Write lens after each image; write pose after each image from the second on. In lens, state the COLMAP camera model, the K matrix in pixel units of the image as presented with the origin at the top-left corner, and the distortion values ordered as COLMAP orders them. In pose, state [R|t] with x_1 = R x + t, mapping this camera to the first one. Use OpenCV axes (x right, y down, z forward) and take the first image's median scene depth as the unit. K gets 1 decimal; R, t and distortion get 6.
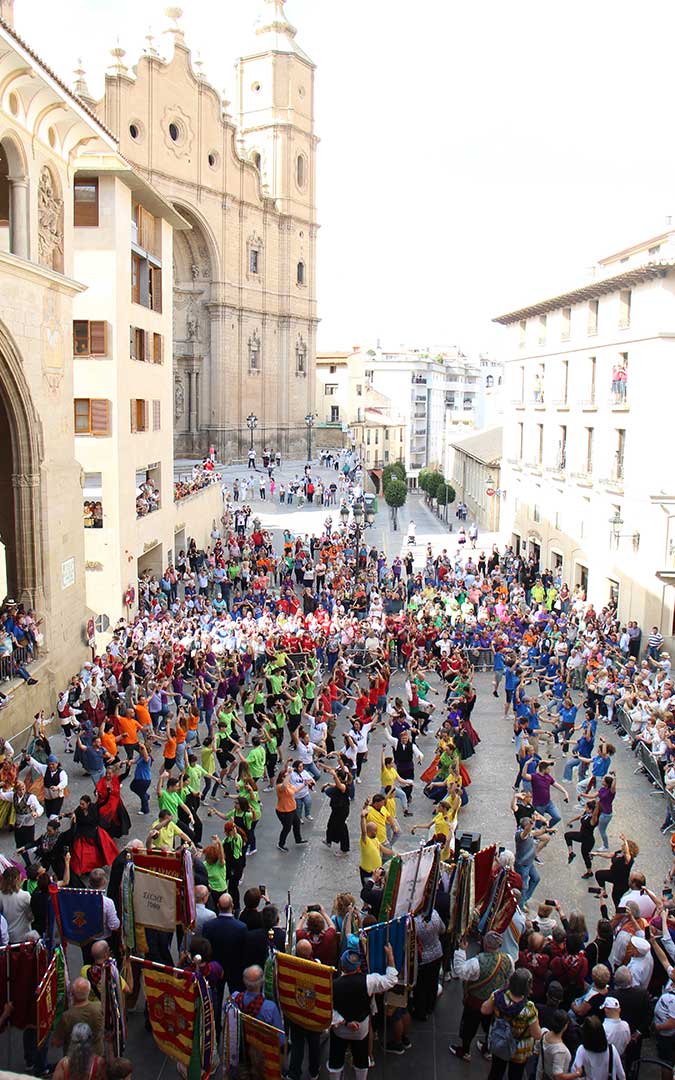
lens RADIAL K [[912.7, 0, 337.5], [0, 912.7, 540.0], [0, 0, 1]] dist [-0.000181, 0.002187]
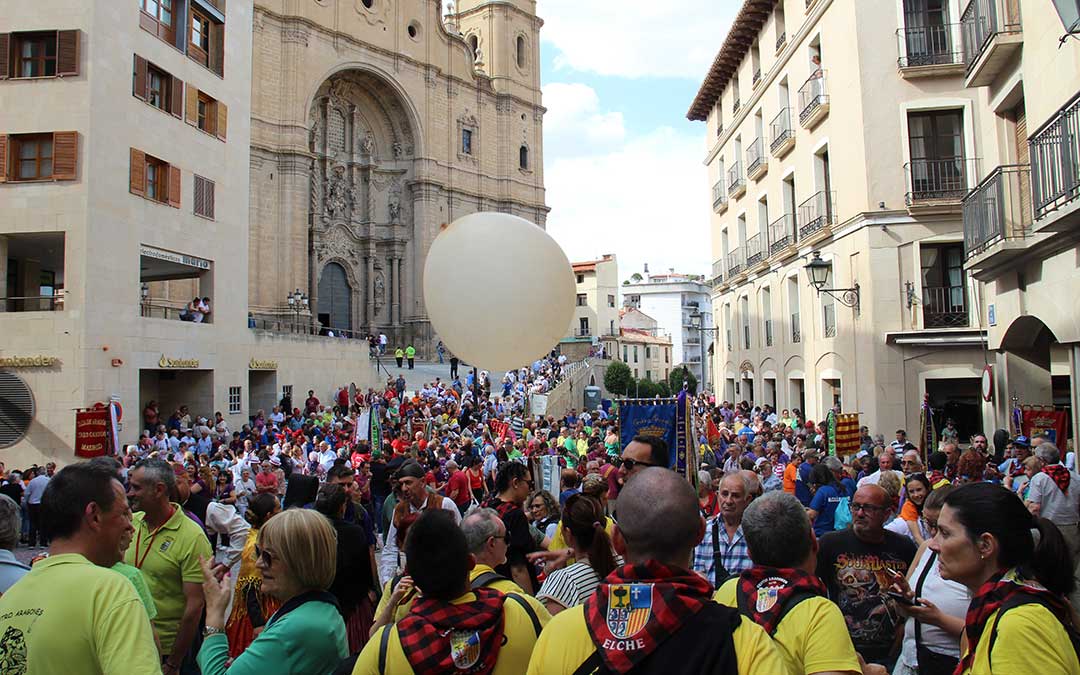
lens RADIAL K [[912.7, 0, 540.0], [0, 912.7, 337.5], [0, 0, 1]] dist [-0.000181, 0.002187]
pose [[0.992282, -0.033438, -0.119407, 0.084377], [0.009650, 0.980859, -0.194480, 0.065371], [0.123625, 0.191827, 0.973612, 0.161815]]
